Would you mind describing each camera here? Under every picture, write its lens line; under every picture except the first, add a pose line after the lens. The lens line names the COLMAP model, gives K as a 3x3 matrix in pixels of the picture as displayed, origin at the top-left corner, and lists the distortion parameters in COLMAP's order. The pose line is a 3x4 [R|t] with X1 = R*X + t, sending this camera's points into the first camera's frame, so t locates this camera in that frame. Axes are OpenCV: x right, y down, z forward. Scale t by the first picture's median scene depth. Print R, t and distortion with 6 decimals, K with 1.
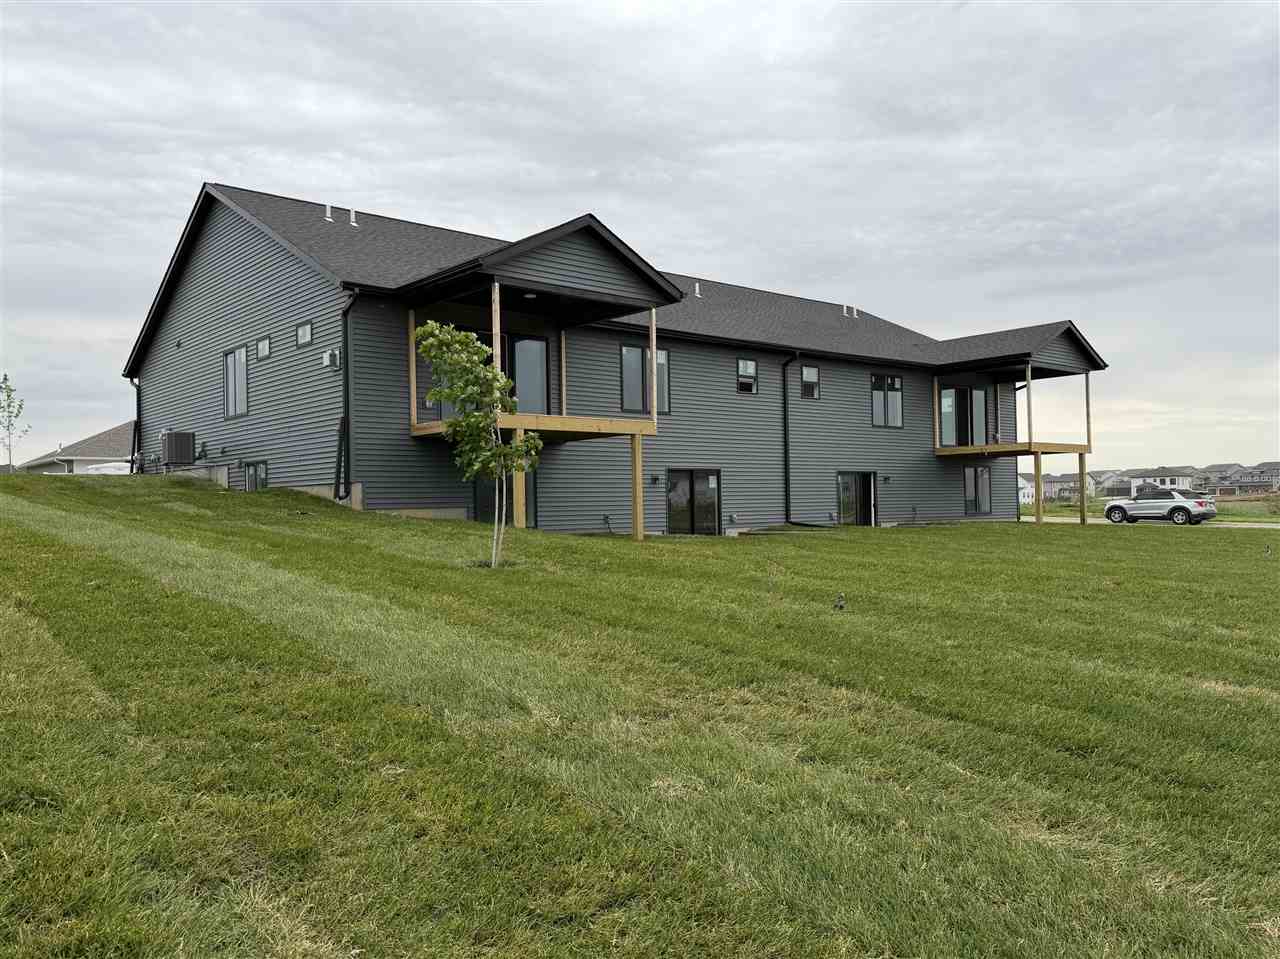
lens RADIAL K [[998.6, 0, 624.9], [0, 998.6, 482.4], [0, 0, 1]] dist [0.072748, -0.095251]
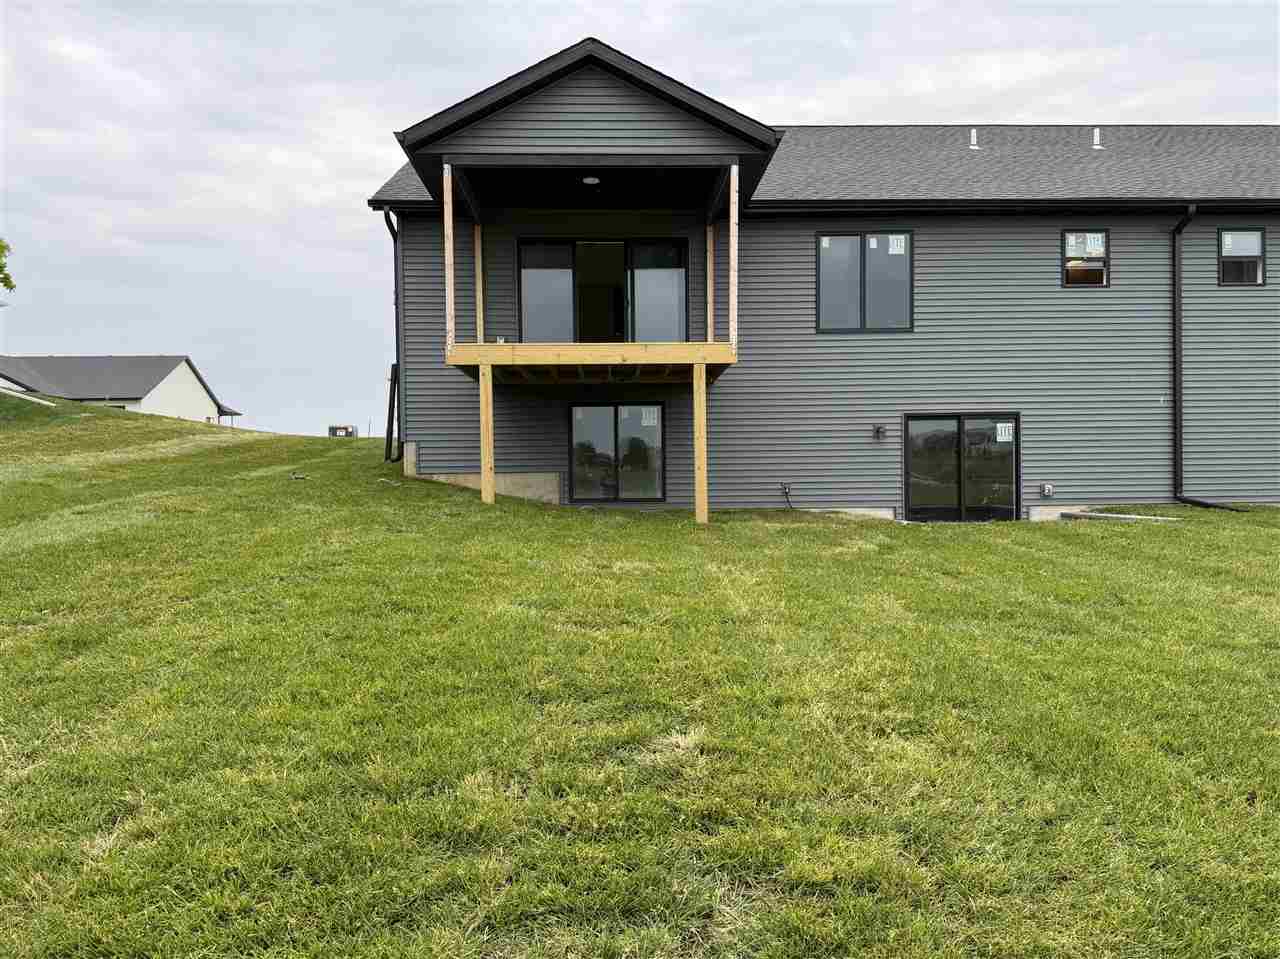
lens RADIAL K [[998.6, 0, 641.5], [0, 998.6, 478.0], [0, 0, 1]] dist [0.072748, -0.095251]
pose [[0.789238, 0.012190, -0.613966, 0.450511], [0.013610, 0.999210, 0.037334, 0.001821], [0.613936, -0.037821, 0.788449, 0.529146]]
